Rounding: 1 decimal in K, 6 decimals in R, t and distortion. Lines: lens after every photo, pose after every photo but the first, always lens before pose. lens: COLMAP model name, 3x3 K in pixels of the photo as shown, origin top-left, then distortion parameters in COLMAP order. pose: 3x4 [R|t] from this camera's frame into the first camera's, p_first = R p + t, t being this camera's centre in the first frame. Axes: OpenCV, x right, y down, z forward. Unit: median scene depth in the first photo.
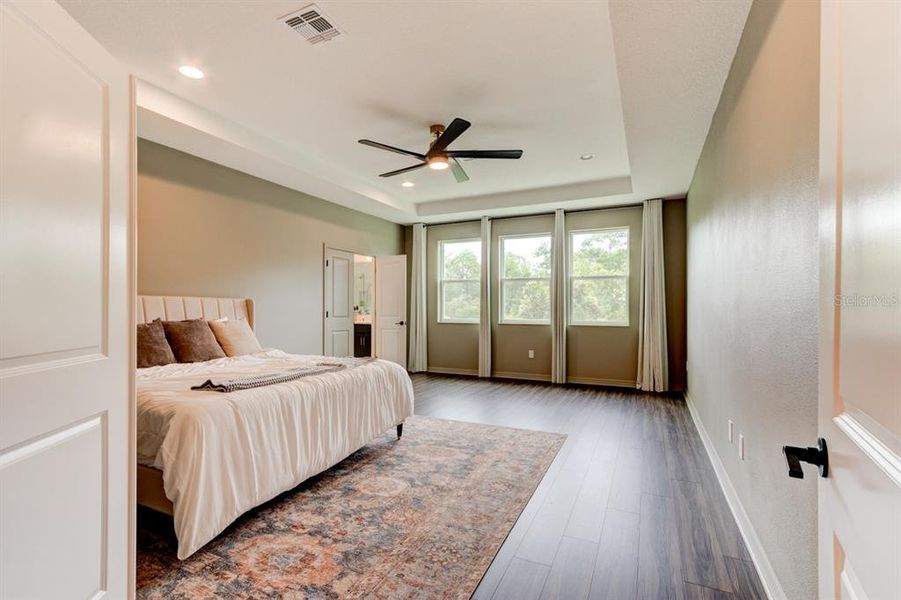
lens RADIAL K [[417.1, 0, 448.3], [0, 417.1, 306.3], [0, 0, 1]] dist [0.000549, 0.003442]
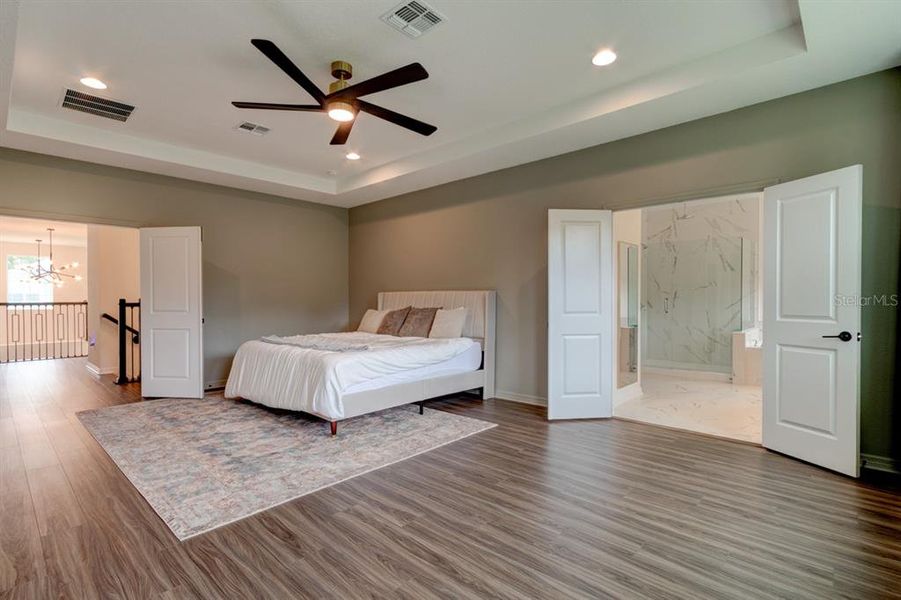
lens RADIAL K [[417.1, 0, 448.6], [0, 417.1, 301.0], [0, 0, 1]] dist [0.000549, 0.003442]
pose [[-0.292622, 0.009224, -0.956184, 0.813221], [0.011954, 0.999911, 0.005987, 0.003401], [0.956154, -0.009679, -0.292706, 1.745275]]
